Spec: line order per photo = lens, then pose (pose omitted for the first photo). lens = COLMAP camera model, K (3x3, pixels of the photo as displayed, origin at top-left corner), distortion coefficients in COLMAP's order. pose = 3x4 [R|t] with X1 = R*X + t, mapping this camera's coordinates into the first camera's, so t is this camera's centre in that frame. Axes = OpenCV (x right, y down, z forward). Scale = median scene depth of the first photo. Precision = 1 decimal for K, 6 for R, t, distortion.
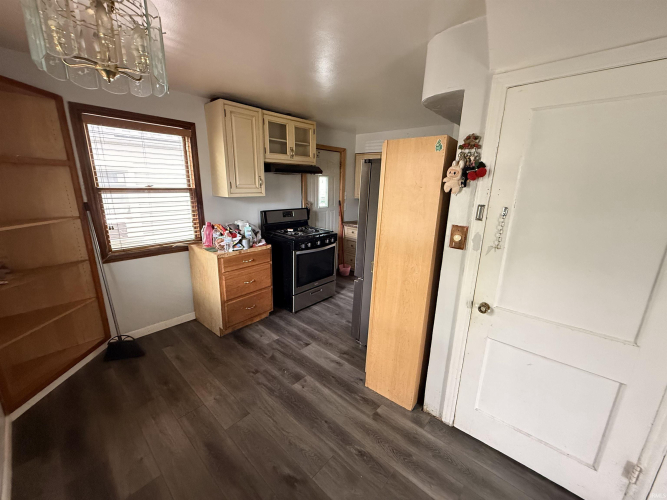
lens RADIAL K [[266.4, 0, 333.5], [0, 266.4, 250.0], [0, 0, 1]] dist [-0.001314, 0.000183]
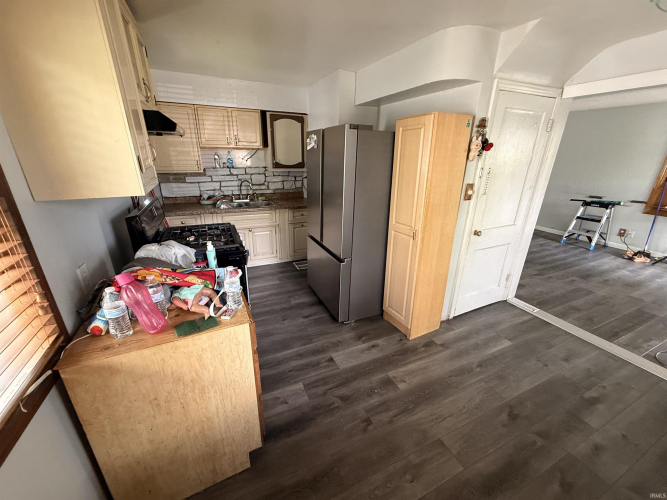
lens RADIAL K [[266.4, 0, 333.5], [0, 266.4, 250.0], [0, 0, 1]] dist [-0.001314, 0.000183]
pose [[0.400859, -0.335828, 0.852369, -0.843405], [0.219733, 0.938477, 0.266416, -0.215519], [-0.889399, 0.080498, 0.449989, 0.757173]]
